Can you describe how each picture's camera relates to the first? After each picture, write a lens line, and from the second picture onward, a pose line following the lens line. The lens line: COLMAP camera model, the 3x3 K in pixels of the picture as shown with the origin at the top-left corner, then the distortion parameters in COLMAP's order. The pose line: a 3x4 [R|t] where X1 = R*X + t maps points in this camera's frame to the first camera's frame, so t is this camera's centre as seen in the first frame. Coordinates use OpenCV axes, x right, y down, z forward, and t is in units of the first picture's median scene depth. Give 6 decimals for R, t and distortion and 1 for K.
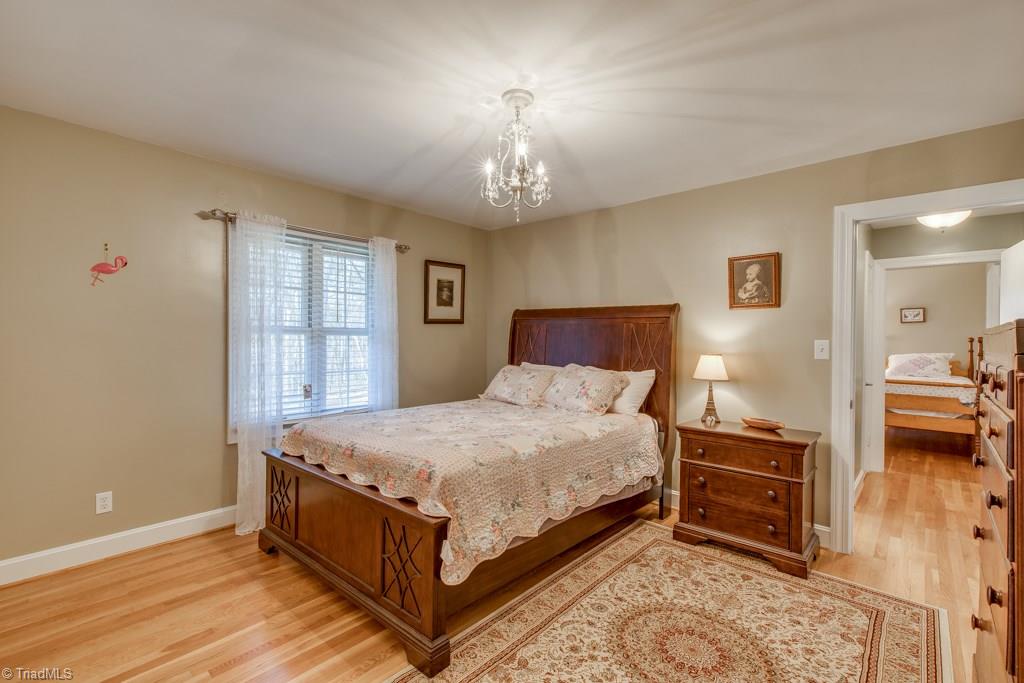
lens RADIAL K [[467.5, 0, 518.3], [0, 467.5, 337.7], [0, 0, 1]] dist [0.005262, 0.000096]
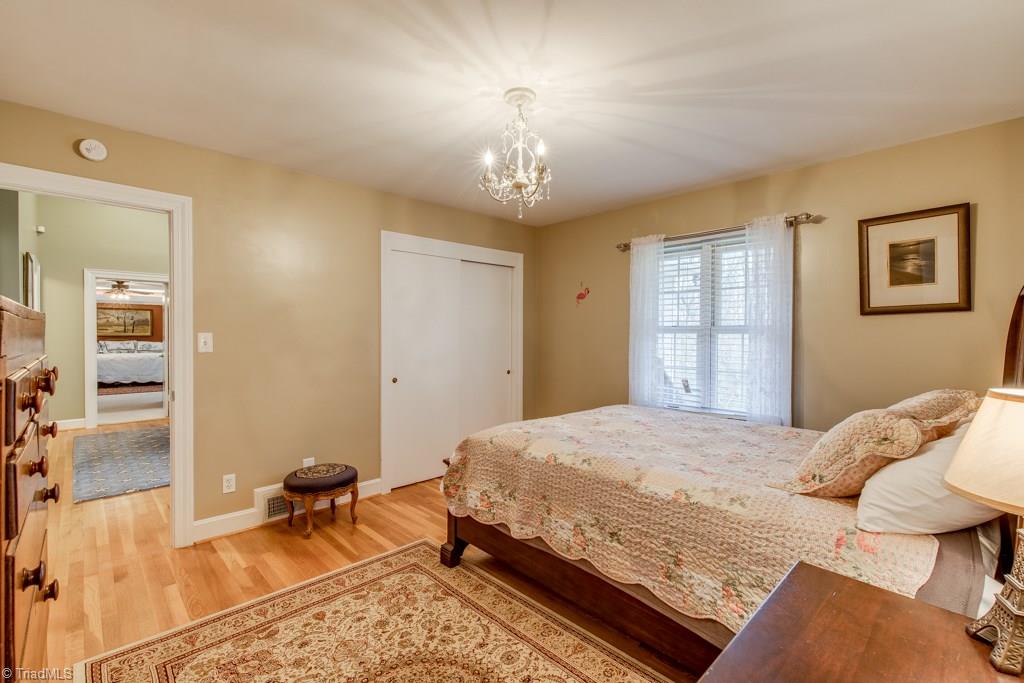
lens RADIAL K [[467.5, 0, 514.7], [0, 467.5, 338.6], [0, 0, 1]] dist [0.005262, 0.000096]
pose [[-0.104228, 0.000931, -0.994553, 0.846059], [-0.004193, 0.999990, 0.001375, 0.007570], [0.994545, 0.004313, -0.104223, 0.924822]]
